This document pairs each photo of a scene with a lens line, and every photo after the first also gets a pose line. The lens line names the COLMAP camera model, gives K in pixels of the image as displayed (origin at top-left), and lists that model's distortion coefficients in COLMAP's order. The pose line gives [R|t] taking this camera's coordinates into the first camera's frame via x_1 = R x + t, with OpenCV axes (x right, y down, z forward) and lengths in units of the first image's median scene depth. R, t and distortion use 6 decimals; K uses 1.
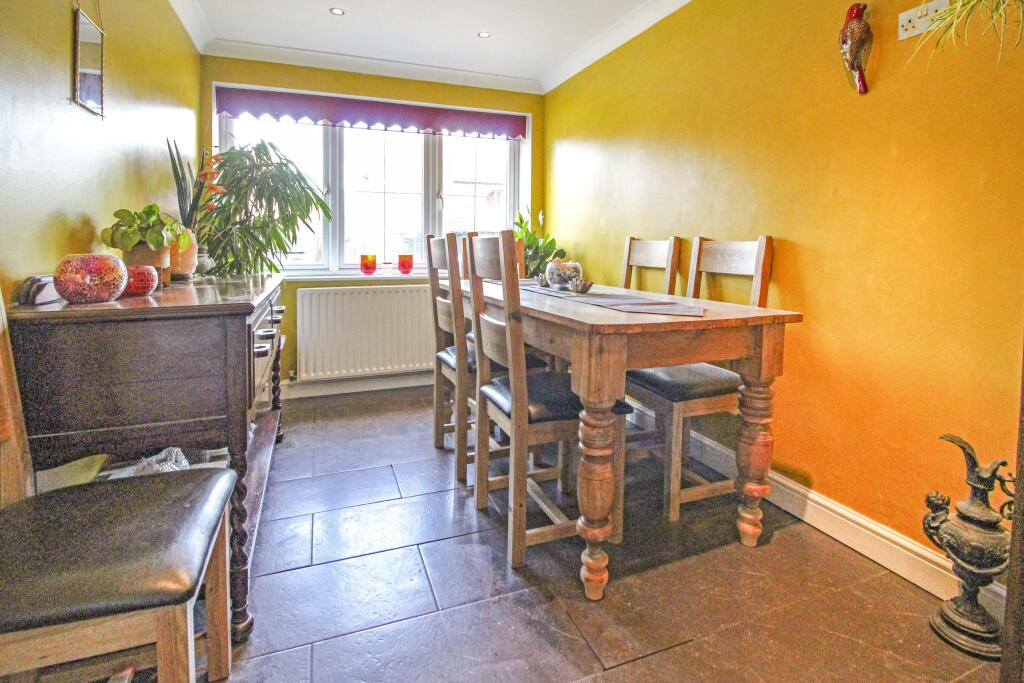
lens RADIAL K [[501.1, 0, 509.9], [0, 501.1, 265.4], [0, 0, 1]] dist [-0.024895, -0.000198]
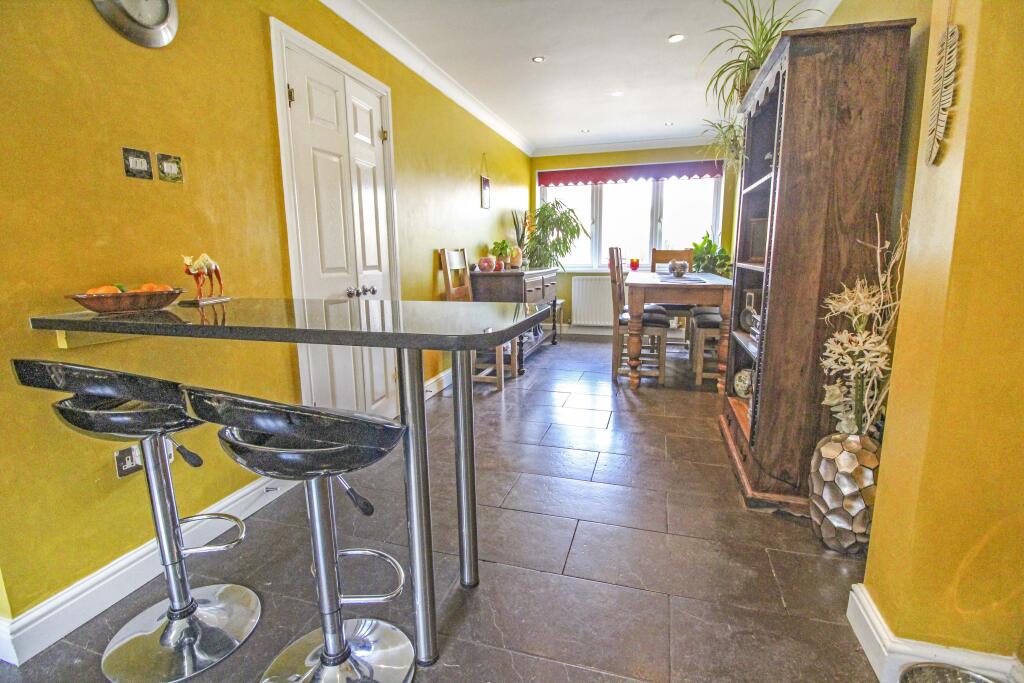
lens RADIAL K [[474.2, 0, 522.6], [0, 474.2, 335.1], [0, 0, 1]] dist [0.000860, -0.014015]
pose [[0.799291, 0.092789, -0.593738, 0.577098], [-0.013174, 0.990475, 0.137057, 0.024819], [0.600800, -0.101727, 0.792900, -0.645574]]
